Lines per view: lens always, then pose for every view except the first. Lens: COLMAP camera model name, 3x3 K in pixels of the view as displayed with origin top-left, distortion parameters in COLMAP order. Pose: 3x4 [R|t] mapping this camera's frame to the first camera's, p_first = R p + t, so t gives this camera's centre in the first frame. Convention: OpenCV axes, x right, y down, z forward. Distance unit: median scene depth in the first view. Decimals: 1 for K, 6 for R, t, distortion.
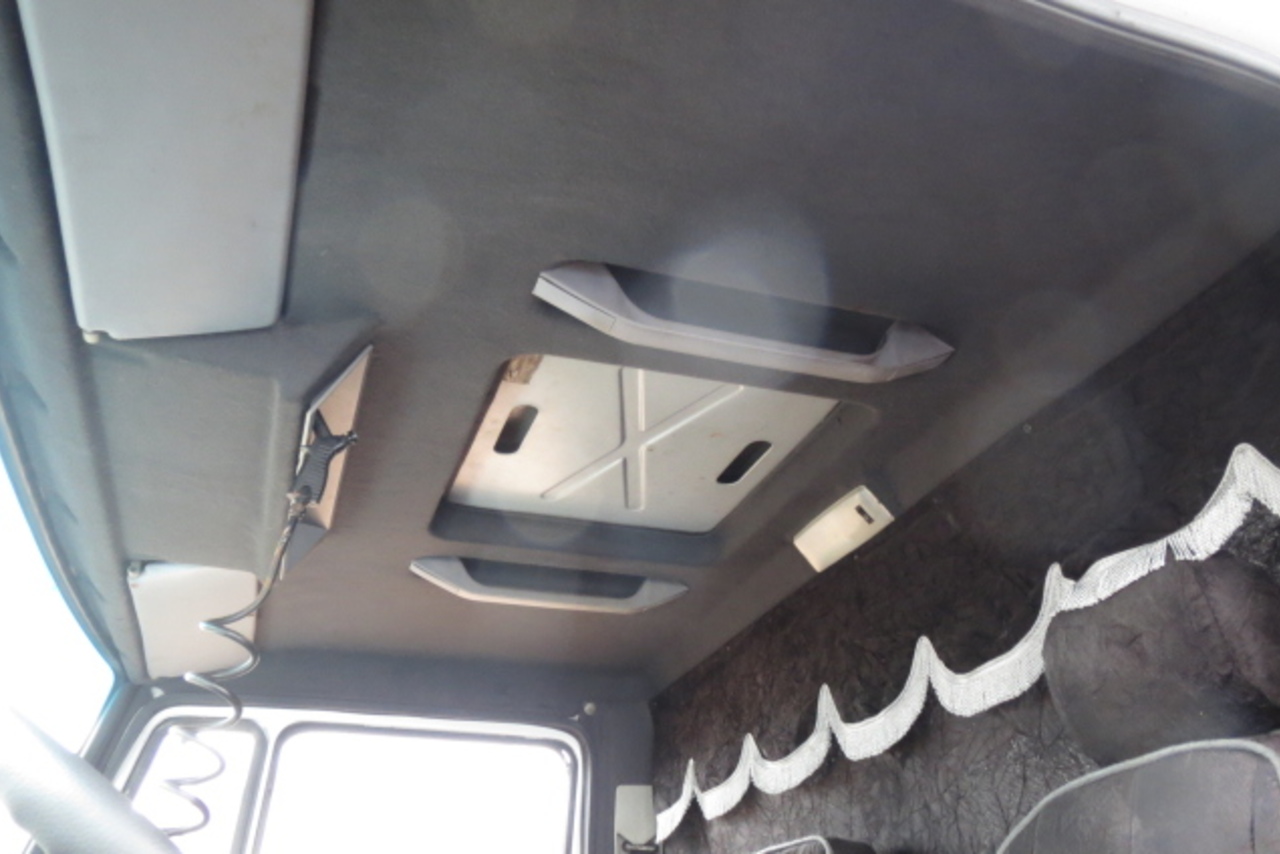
lens RADIAL K [[1063.3, 0, 639.9], [0, 1063.3, 424.2], [0, 0, 1]] dist [-0.016336, 0.004384]
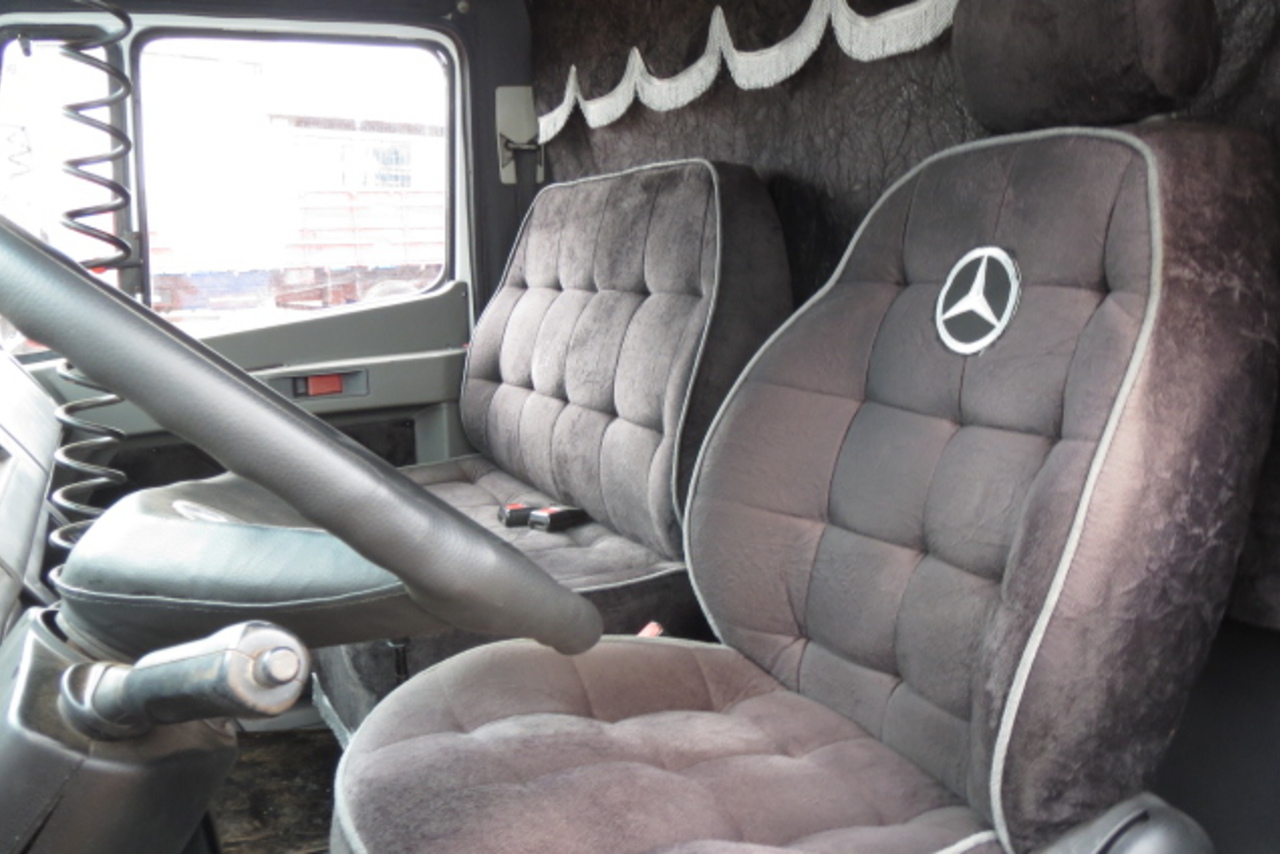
lens RADIAL K [[1063.3, 0, 639.3], [0, 1063.3, 425.1], [0, 0, 1]] dist [-0.016336, 0.004384]
pose [[0.992002, -0.050441, 0.115708, -0.034275], [-0.032751, 0.782430, 0.621876, -0.065121], [-0.121902, -0.620692, 0.774520, 0.015624]]
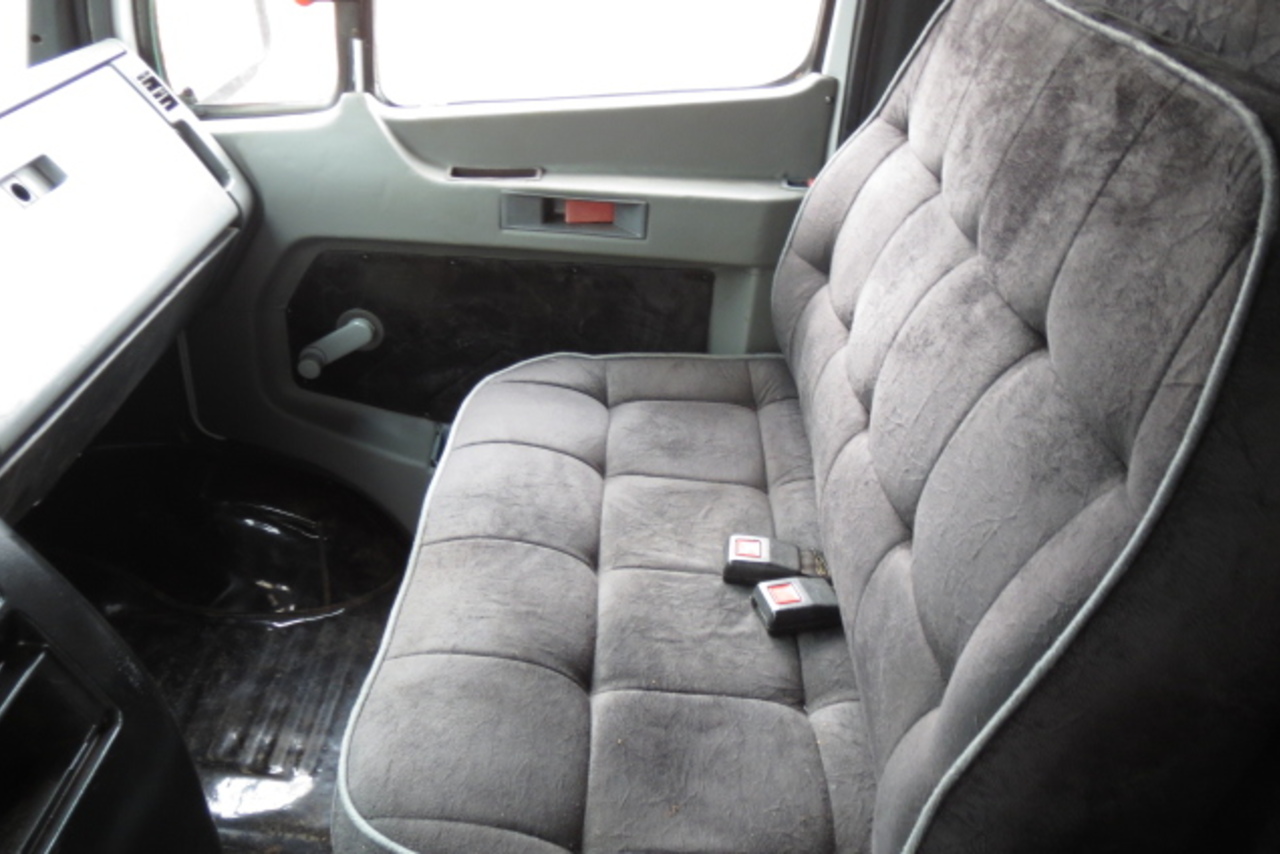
lens RADIAL K [[1063.3, 0, 637.0], [0, 1063.3, 423.5], [0, 0, 1]] dist [-0.016336, 0.004384]
pose [[0.930150, 0.236637, -0.280757, 0.074363], [0.122305, 0.521291, 0.844569, 0.067319], [0.346212, -0.819914, 0.455937, 0.593509]]
